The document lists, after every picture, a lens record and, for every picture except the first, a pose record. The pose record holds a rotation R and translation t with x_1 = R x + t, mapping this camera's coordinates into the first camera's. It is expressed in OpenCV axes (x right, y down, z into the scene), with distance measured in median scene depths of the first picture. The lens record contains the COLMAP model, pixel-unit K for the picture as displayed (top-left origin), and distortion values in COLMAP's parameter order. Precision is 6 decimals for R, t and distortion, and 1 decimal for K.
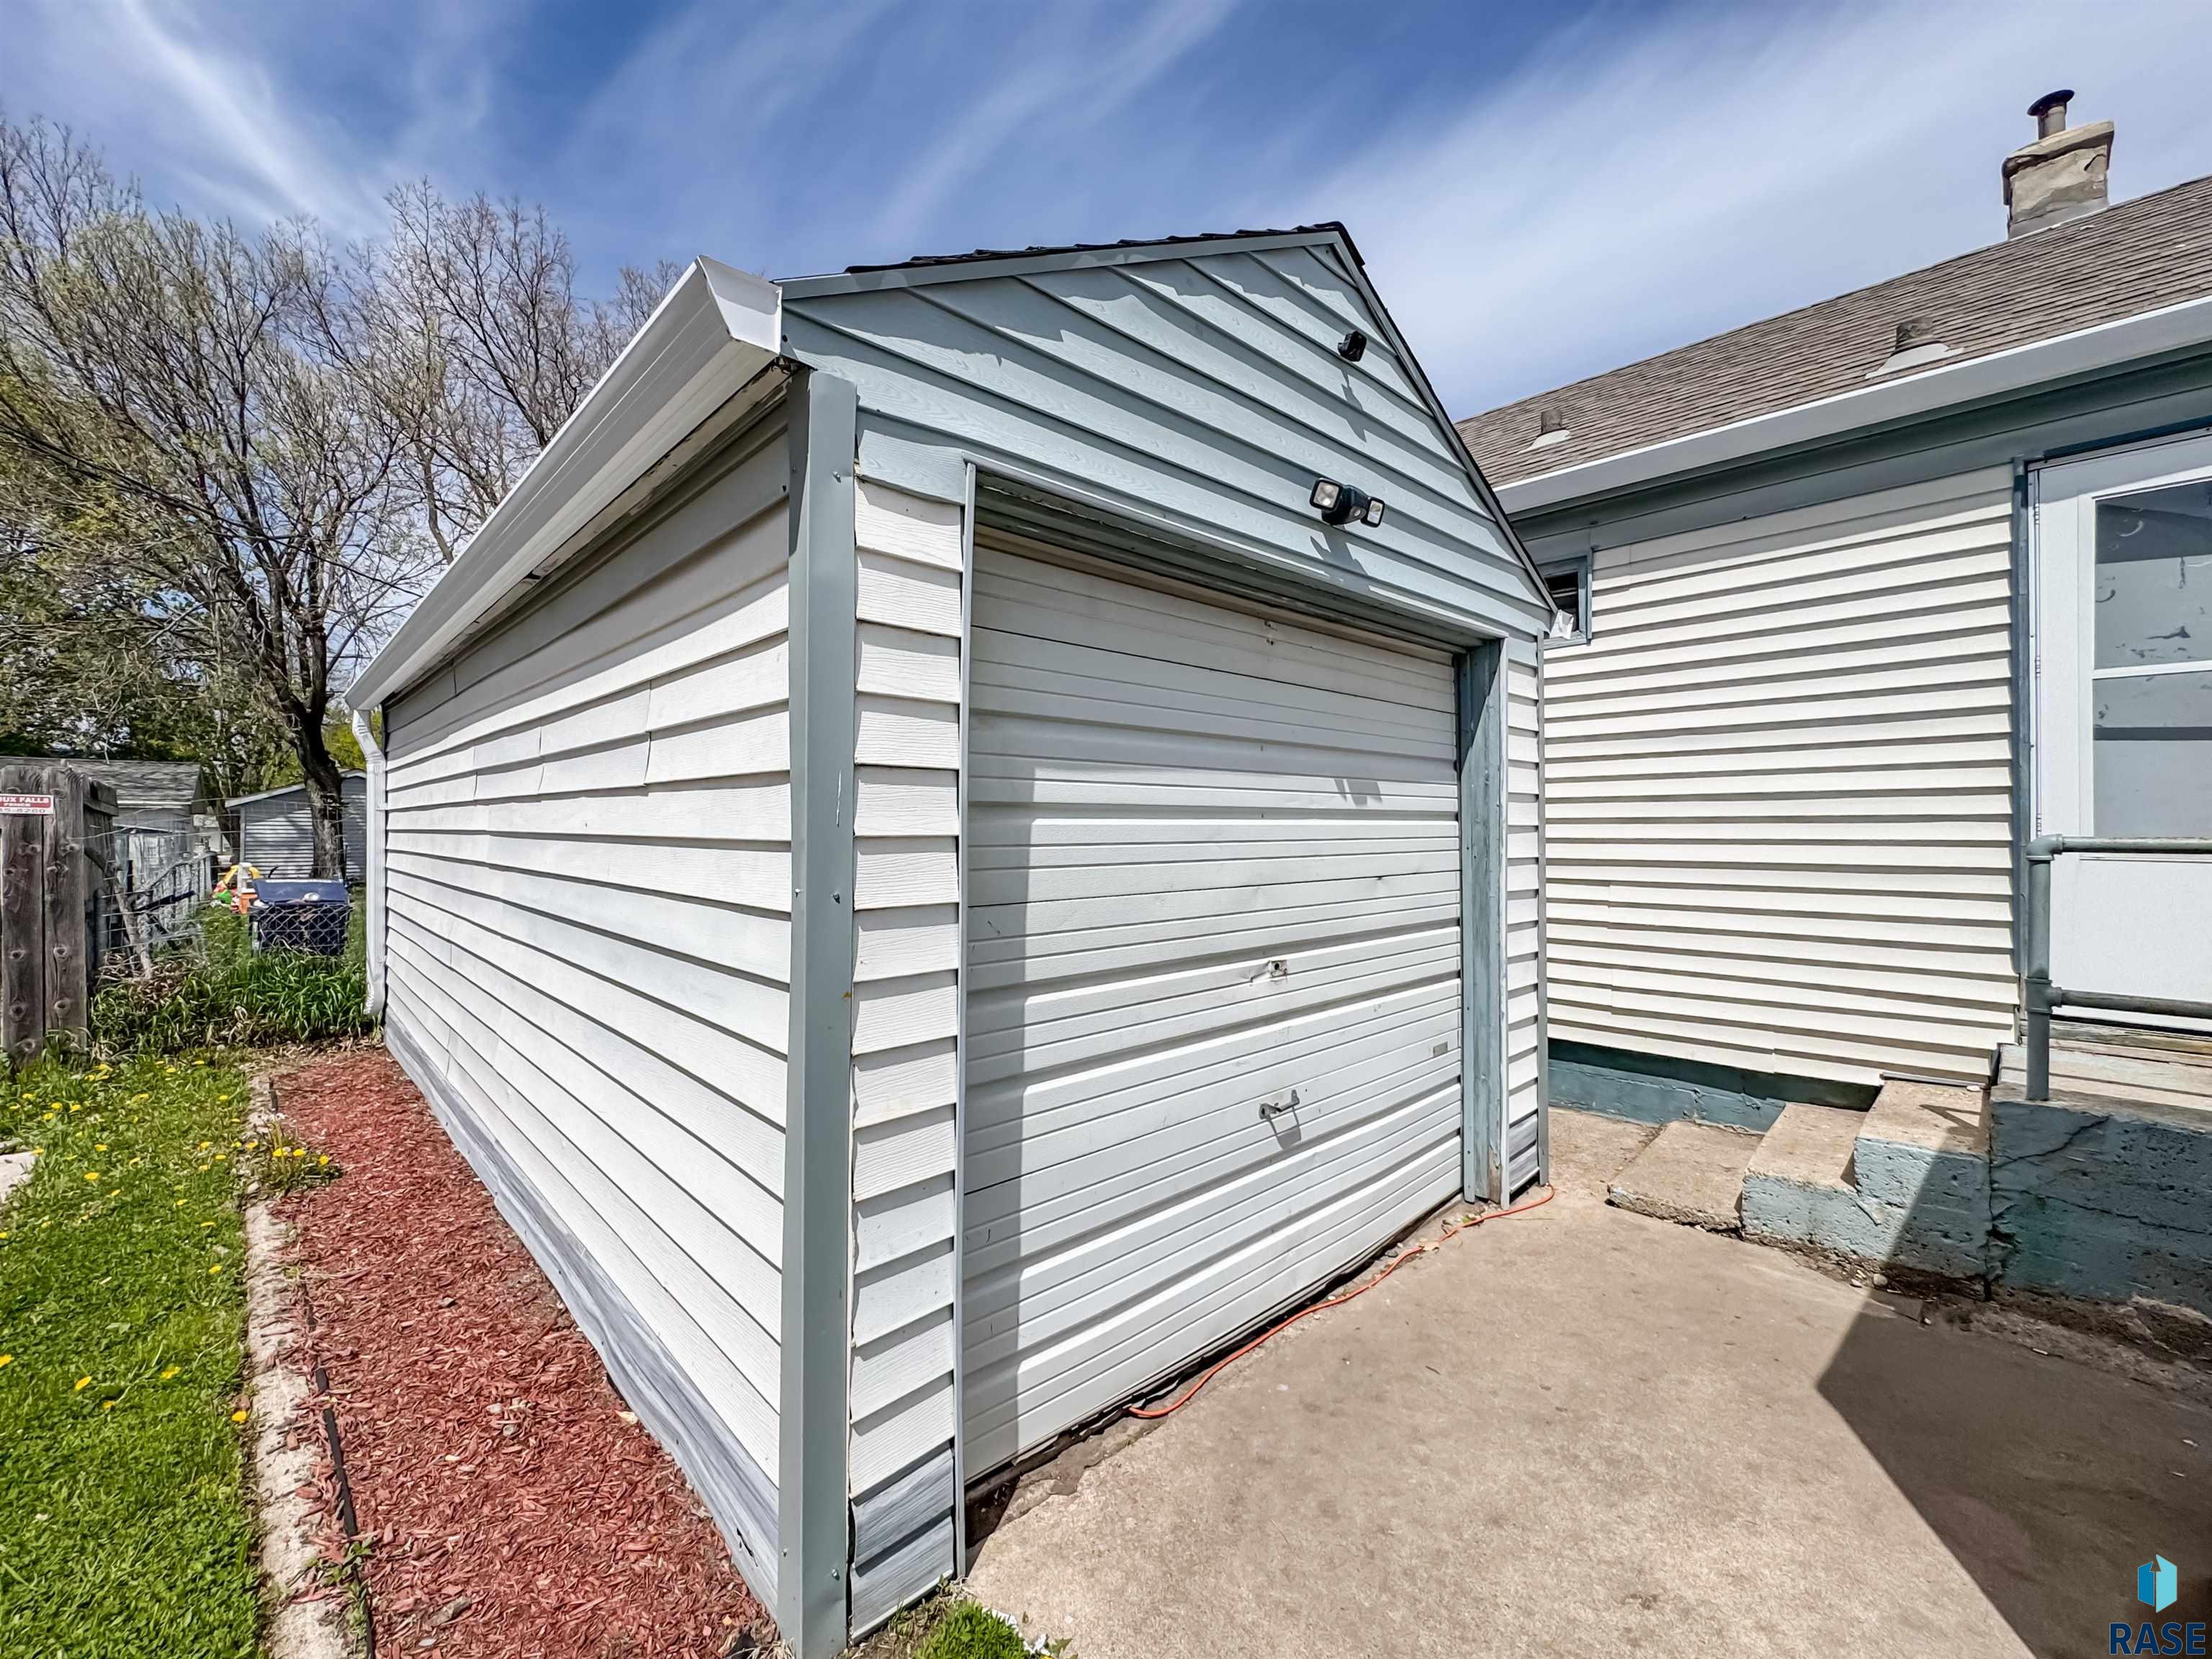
lens RADIAL K [[904.2, 0, 1109.0], [0, 904.2, 842.8], [0, 0, 1]] dist [-0.001694, -0.000335]
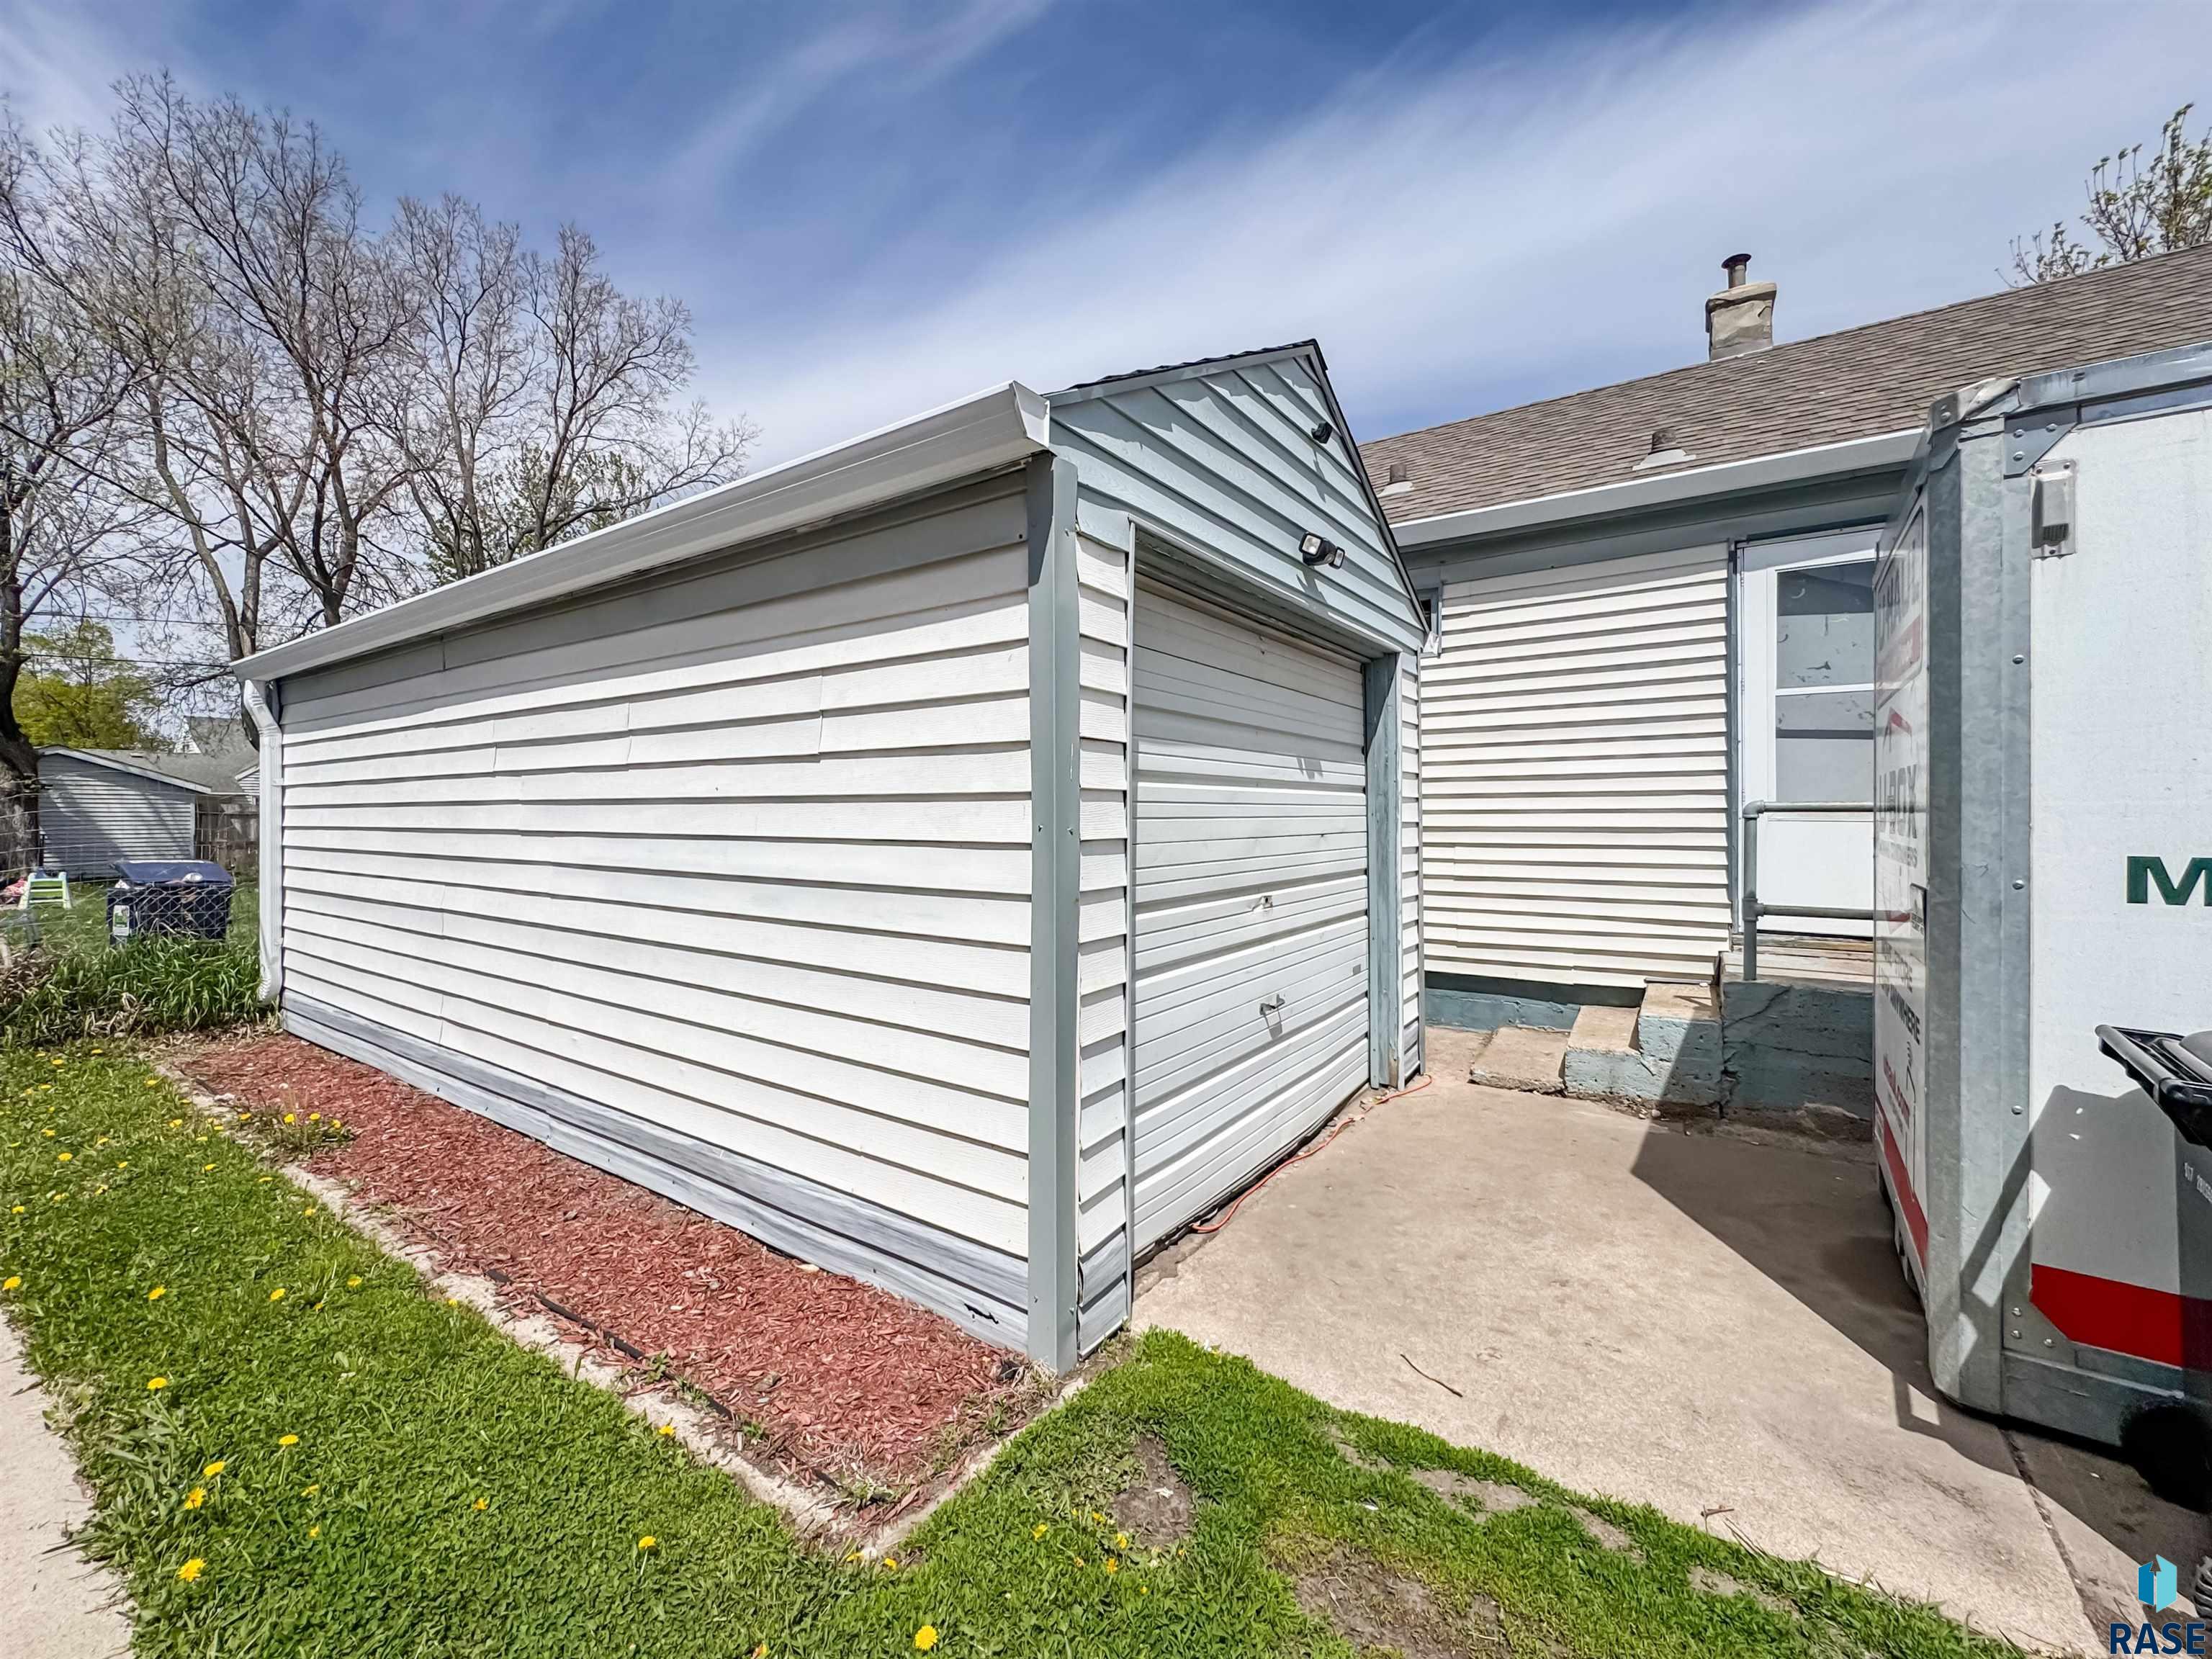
lens RADIAL K [[883.5, 0, 1110.8], [0, 883.5, 833.3], [0, 0, 1]] dist [-0.002885, 0.000479]
pose [[0.978975, -0.006384, 0.203880, -0.285924], [0.005489, 0.999973, 0.004957, 0.031243], [-0.203906, -0.003733, 0.978983, -0.199115]]
